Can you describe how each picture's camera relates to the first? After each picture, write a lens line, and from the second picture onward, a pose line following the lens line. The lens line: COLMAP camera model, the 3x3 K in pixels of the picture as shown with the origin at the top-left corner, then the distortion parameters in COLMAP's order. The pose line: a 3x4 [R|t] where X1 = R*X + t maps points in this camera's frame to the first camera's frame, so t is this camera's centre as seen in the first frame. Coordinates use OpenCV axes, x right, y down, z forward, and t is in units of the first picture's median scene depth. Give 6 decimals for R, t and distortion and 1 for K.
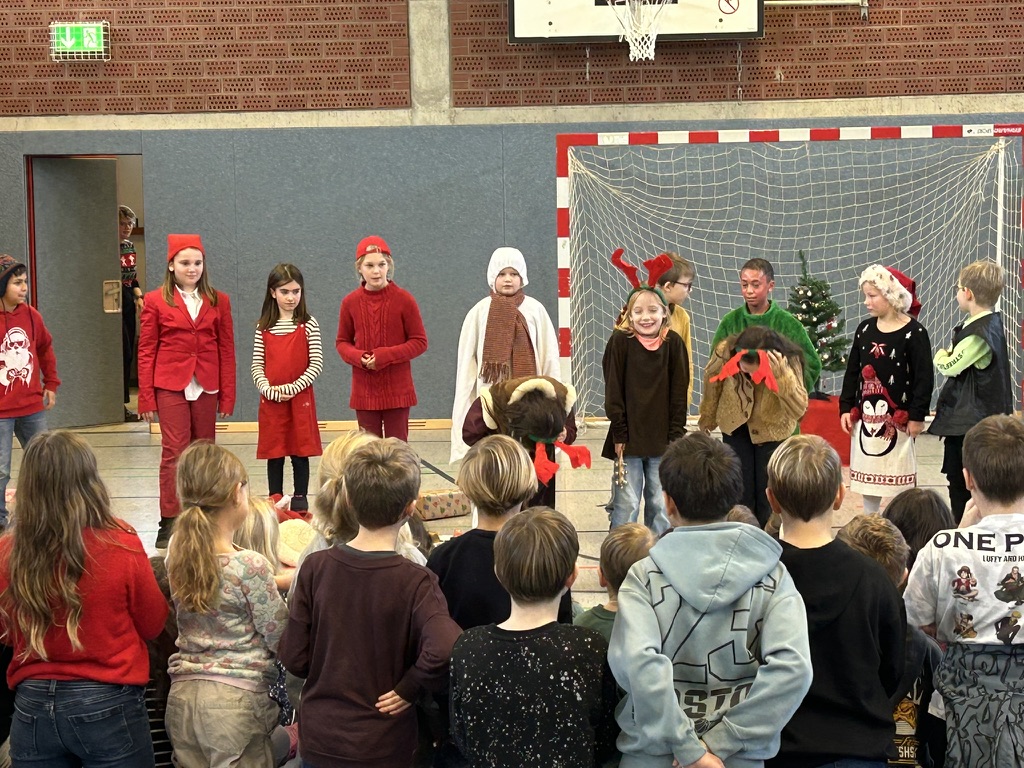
lens RADIAL K [[2485.4, 0, 512.0], [0, 2485.4, 384.0], [0, 0, 1]] dist [0.163794, -0.134781]
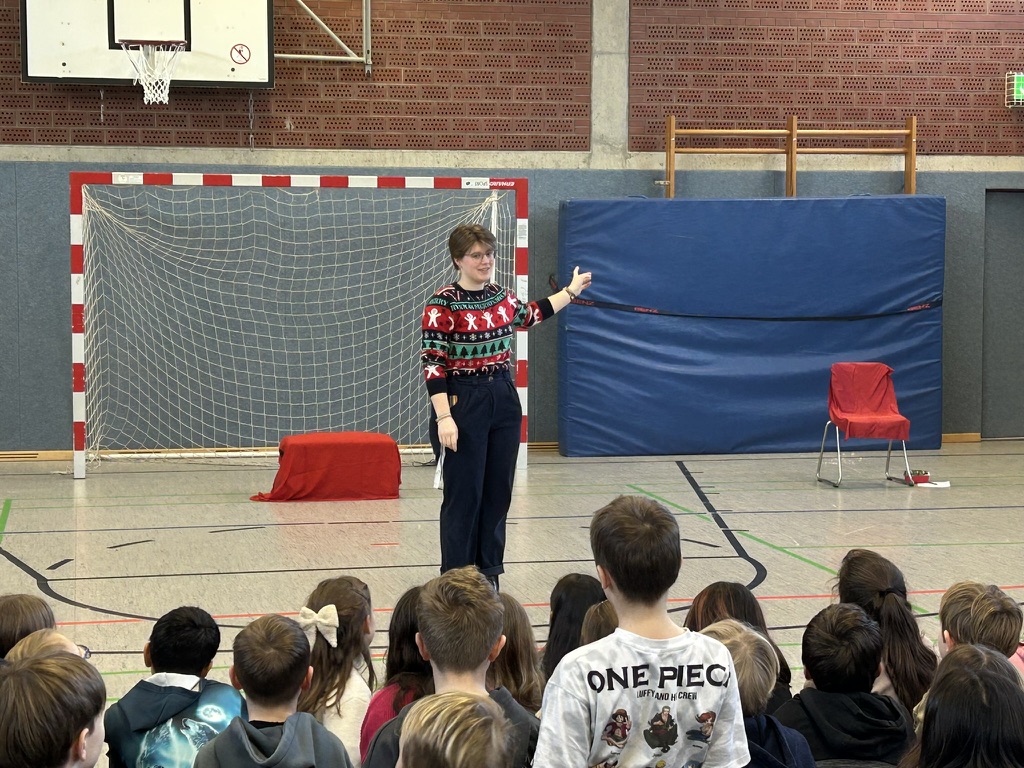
lens RADIAL K [[2089.6, 0, 512.0], [0, 2089.6, 384.0], [0, 0, 1]] dist [0.424118, -2.349498]
pose [[0.975797, 0.005231, 0.218617, 0.004660], [-0.002968, 0.999939, -0.010679, -0.005019], [-0.218659, 0.009772, 0.975752, 0.112598]]
